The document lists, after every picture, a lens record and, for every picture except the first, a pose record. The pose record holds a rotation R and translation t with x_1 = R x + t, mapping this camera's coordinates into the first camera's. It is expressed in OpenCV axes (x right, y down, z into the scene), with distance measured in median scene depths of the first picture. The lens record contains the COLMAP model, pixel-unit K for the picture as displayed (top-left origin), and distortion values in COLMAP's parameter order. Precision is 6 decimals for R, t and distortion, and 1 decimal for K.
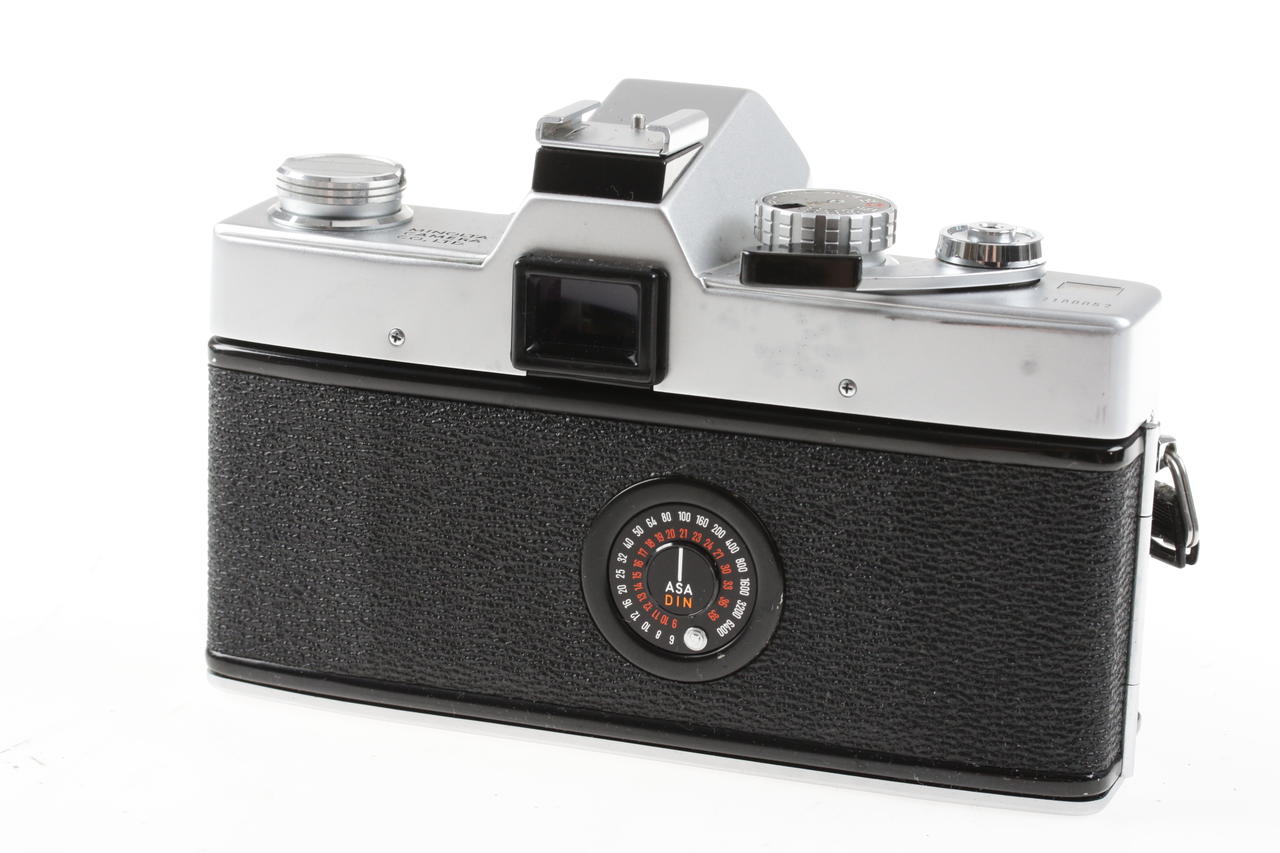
lens RADIAL K [[3406.6, 0, 640.0], [0, 3406.6, 426.5], [0, 0, 1]] dist [0.913558, 0.040505]
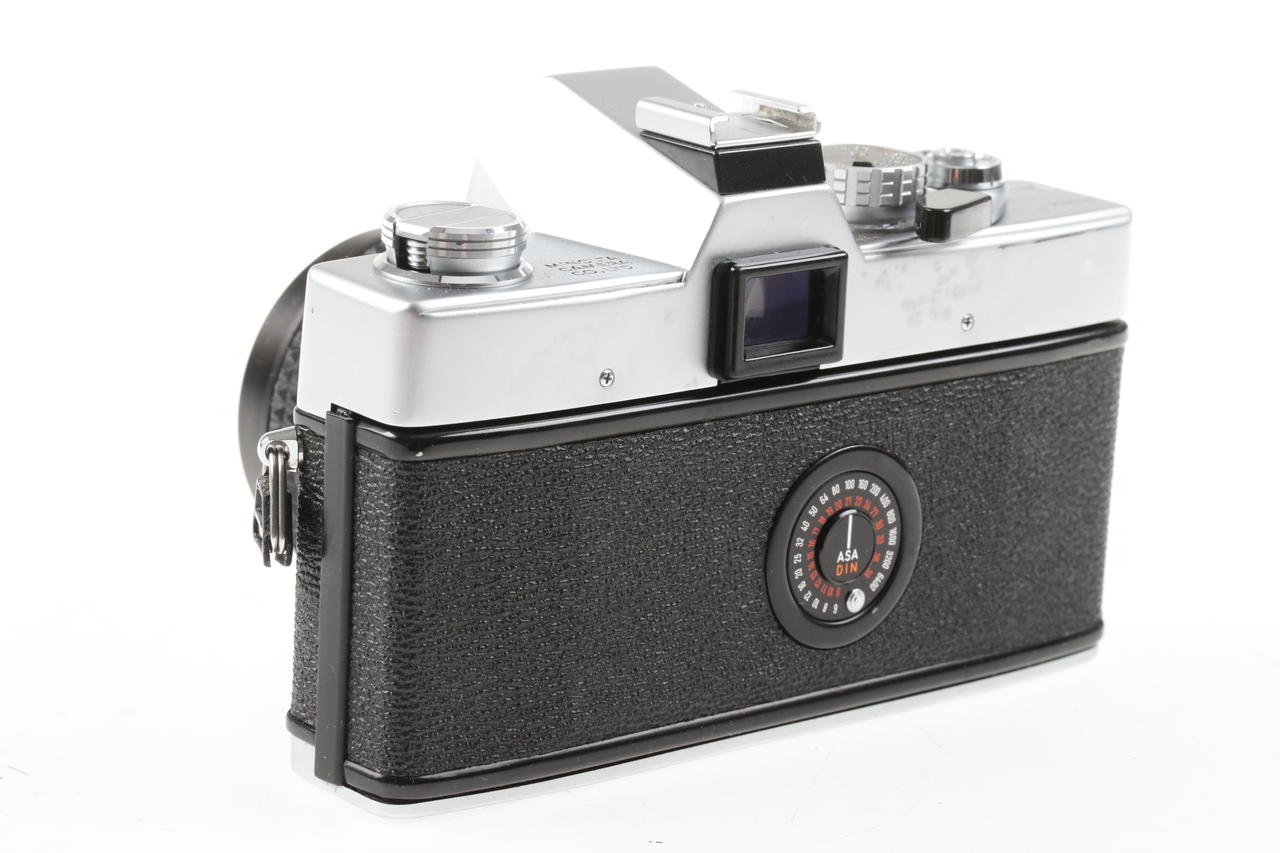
lens RADIAL K [[3406.6, 0, 640.0], [0, 3406.6, 426.5], [0, 0, 1]] dist [0.913558, 0.040505]
pose [[0.598429, -0.226366, 0.768532, -0.804621], [0.215907, 0.969332, 0.117391, -0.123696], [-0.771535, 0.095681, 0.628950, 0.402157]]
